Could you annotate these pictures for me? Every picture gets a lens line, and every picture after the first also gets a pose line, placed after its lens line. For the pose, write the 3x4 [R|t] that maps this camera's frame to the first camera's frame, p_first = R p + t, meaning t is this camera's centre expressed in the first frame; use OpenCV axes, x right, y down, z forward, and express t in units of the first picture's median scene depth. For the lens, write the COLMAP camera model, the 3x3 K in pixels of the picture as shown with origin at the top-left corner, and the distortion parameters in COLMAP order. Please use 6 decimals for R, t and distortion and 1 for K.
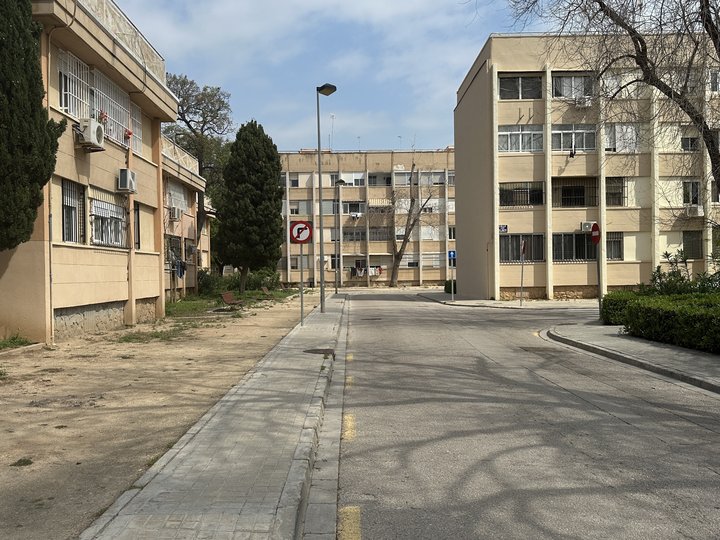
lens RADIAL K [[666.5, 0, 357.1], [0, 666.5, 282.8], [0, 0, 1]] dist [0.003888, -0.002406]
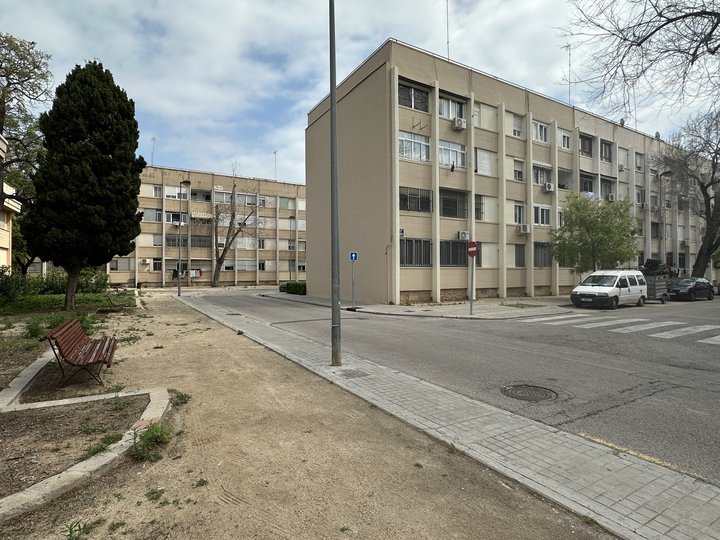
lens RADIAL K [[380.8, 0, 360.0], [0, 380.8, 270.0], [0, 0, 1]] dist [-0.015424, -0.000736]
pose [[0.861191, 0.016796, 0.508004, -0.064556], [-0.002076, 0.999562, -0.029529, -0.004468], [-0.508277, 0.024375, 0.860848, 0.291322]]
